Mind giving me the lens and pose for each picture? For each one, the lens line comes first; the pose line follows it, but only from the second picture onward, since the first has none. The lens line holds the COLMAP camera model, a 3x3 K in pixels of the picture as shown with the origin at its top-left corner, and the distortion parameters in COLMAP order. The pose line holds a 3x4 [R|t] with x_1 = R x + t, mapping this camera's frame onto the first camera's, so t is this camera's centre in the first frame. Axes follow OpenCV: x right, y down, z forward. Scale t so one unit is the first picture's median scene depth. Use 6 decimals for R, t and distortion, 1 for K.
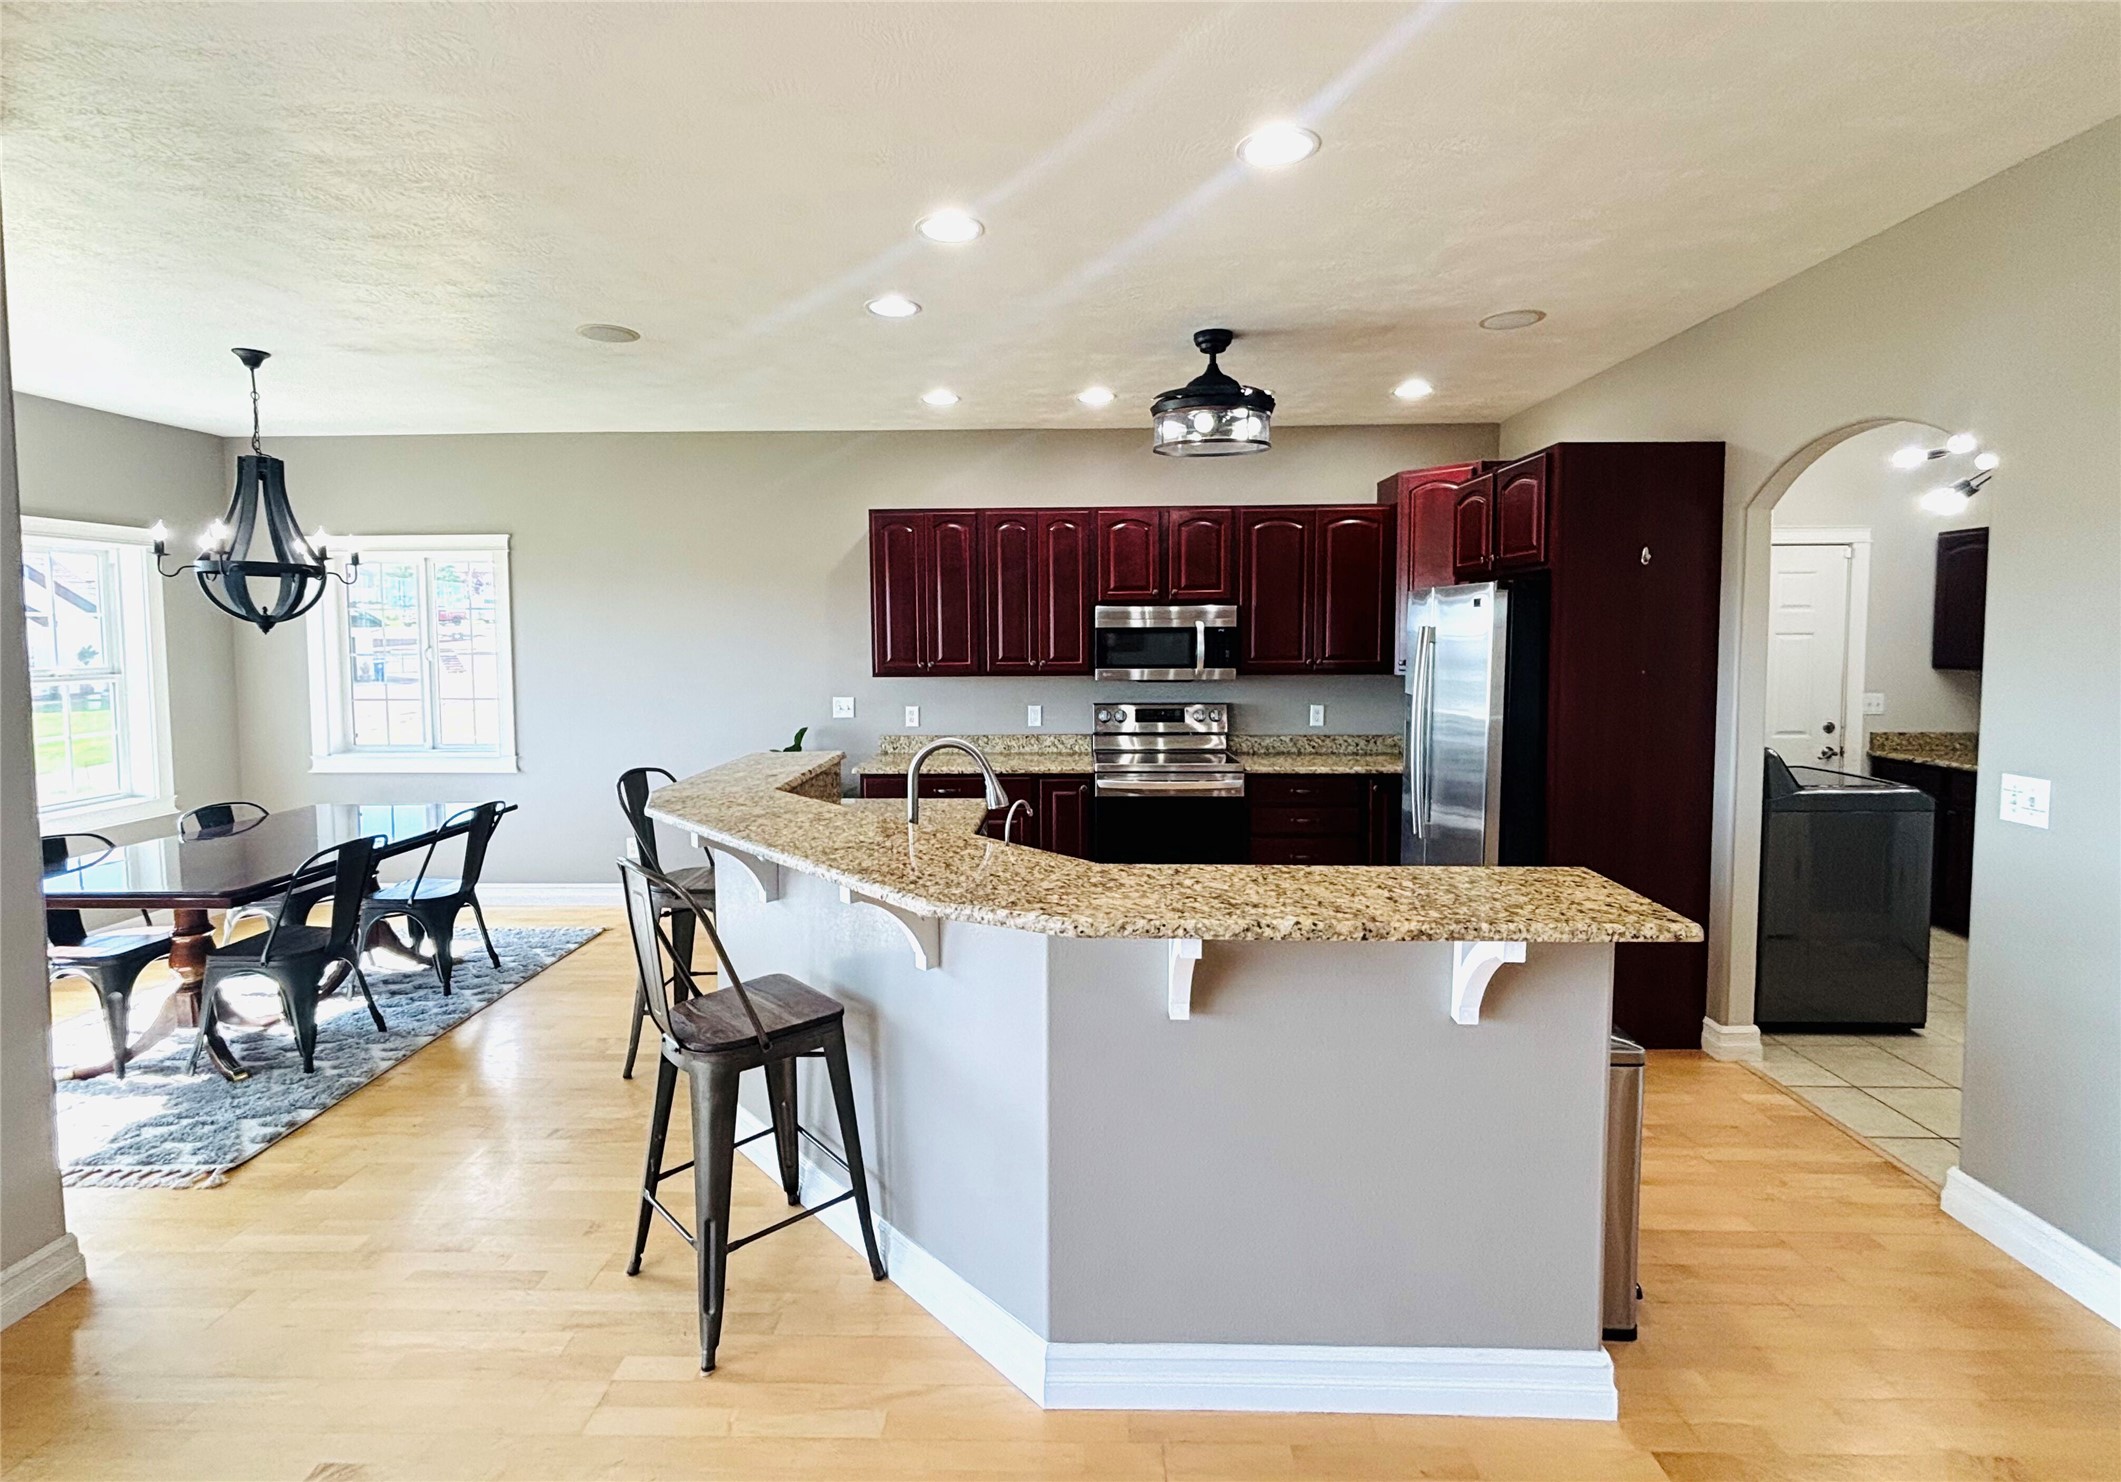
lens RADIAL K [[973.2, 0, 1063.1], [0, 973.2, 683.9], [0, 0, 1]] dist [0.003773, -0.000615]
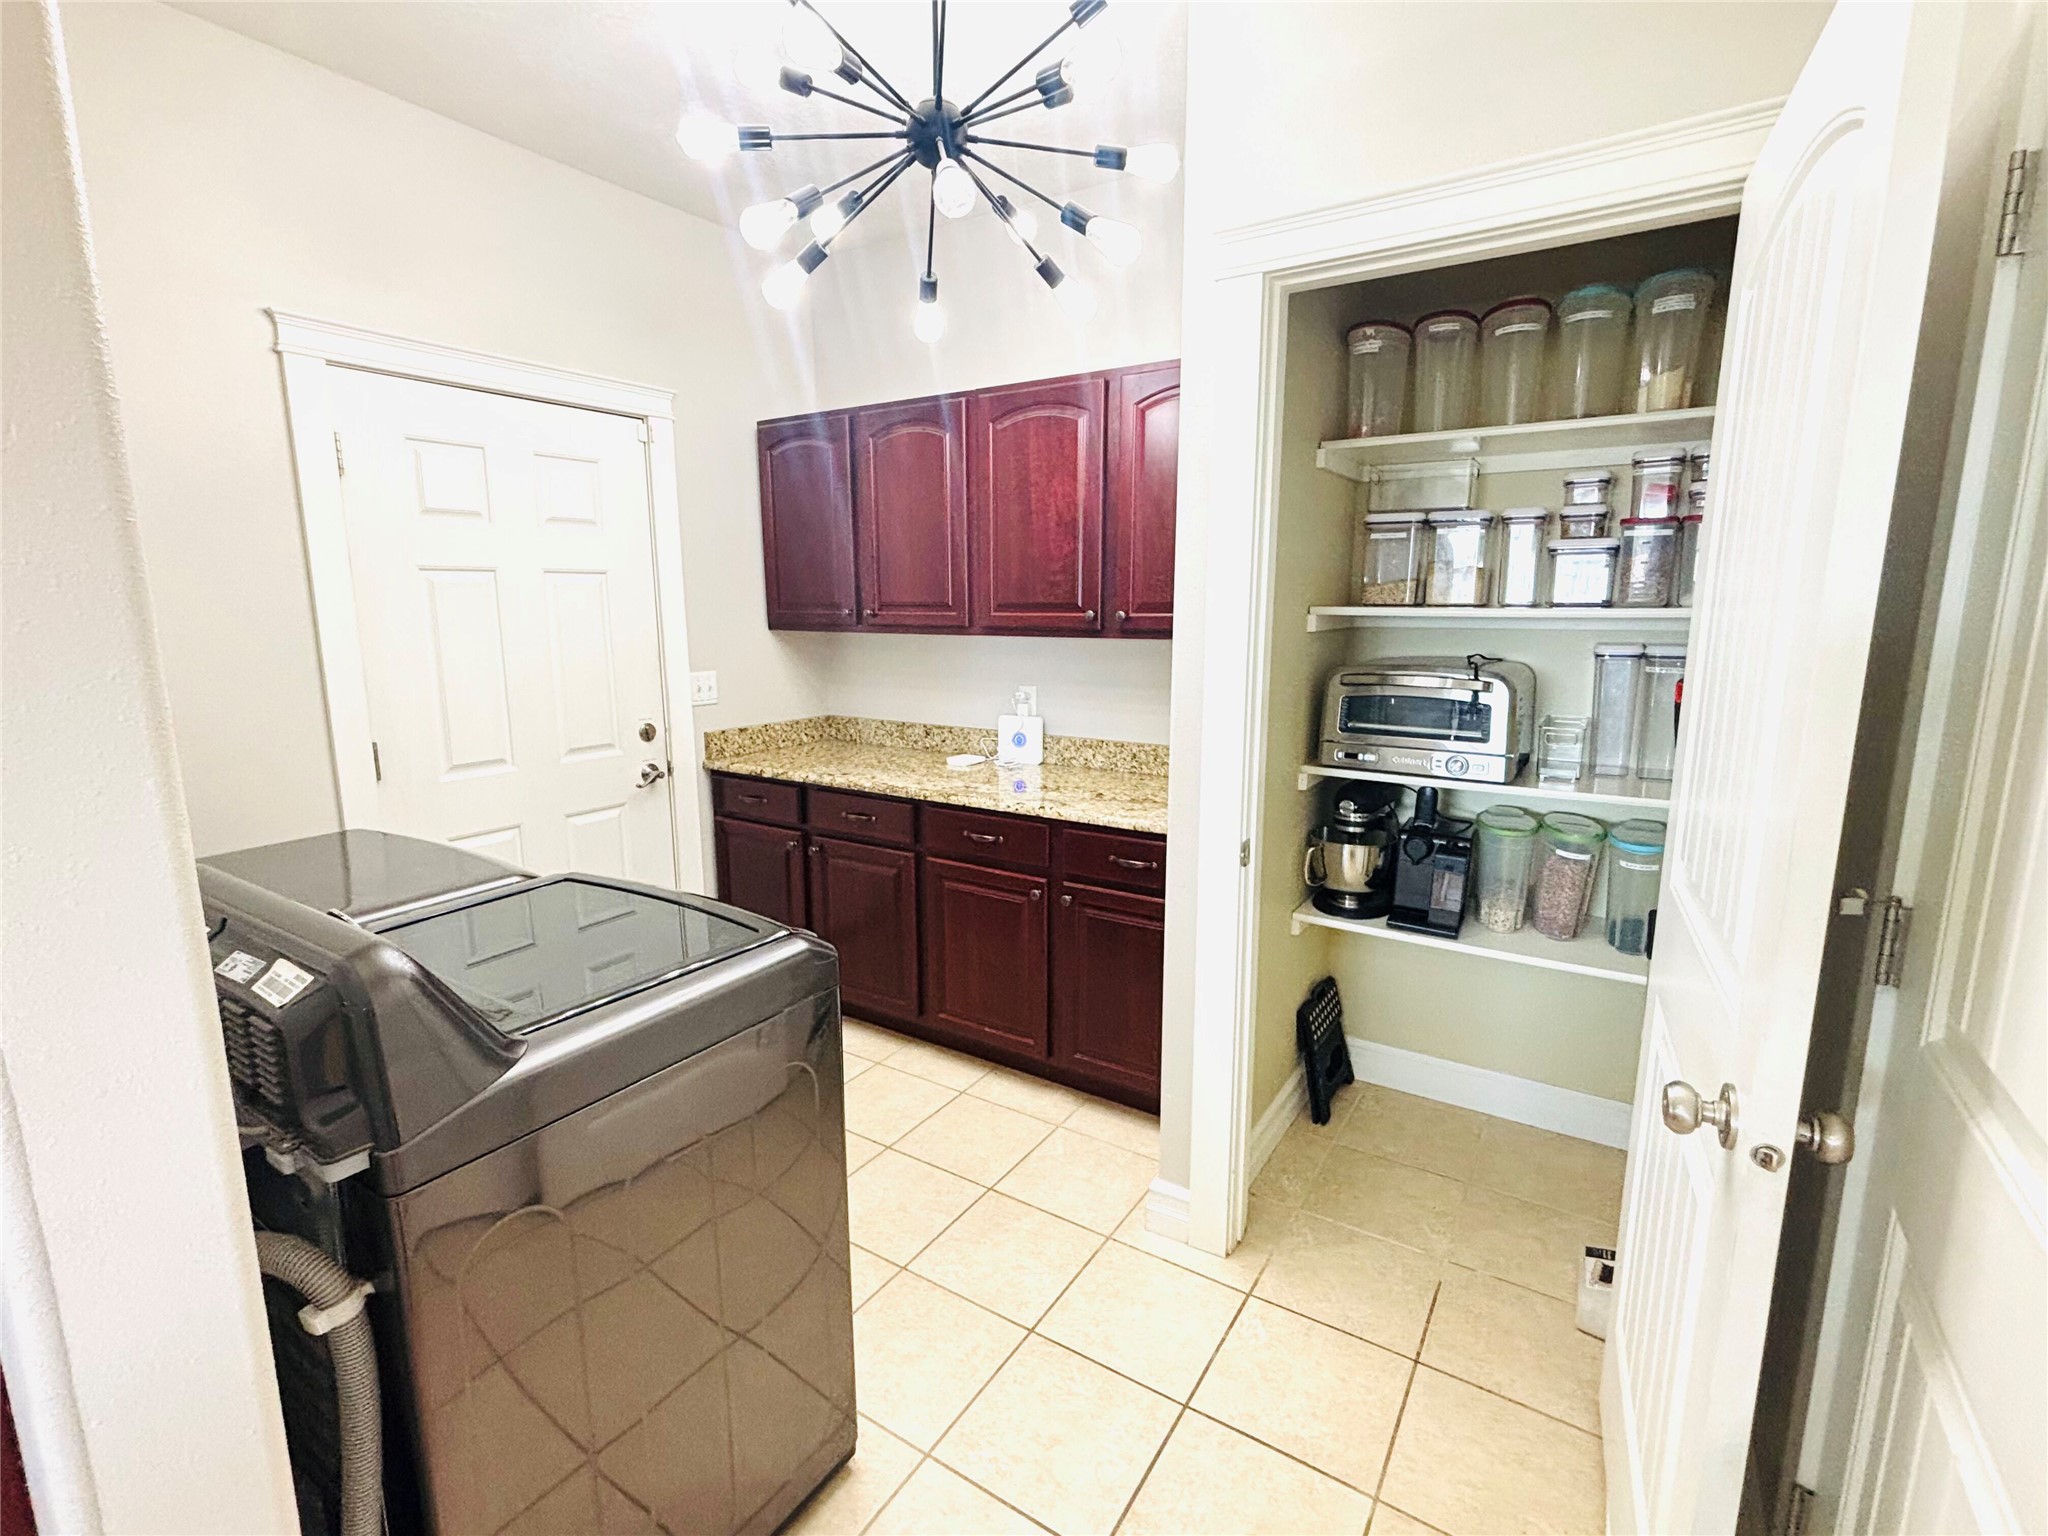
lens RADIAL K [[942.6, 0, 1036.3], [0, 942.6, 772.2], [0, 0, 1]] dist [0.003437, 0.000040]
pose [[0.522027, -0.142178, 0.840996, 0.416950], [0.050379, 0.989427, 0.136000, 0.001865], [-0.851440, -0.028627, 0.523670, 0.489087]]
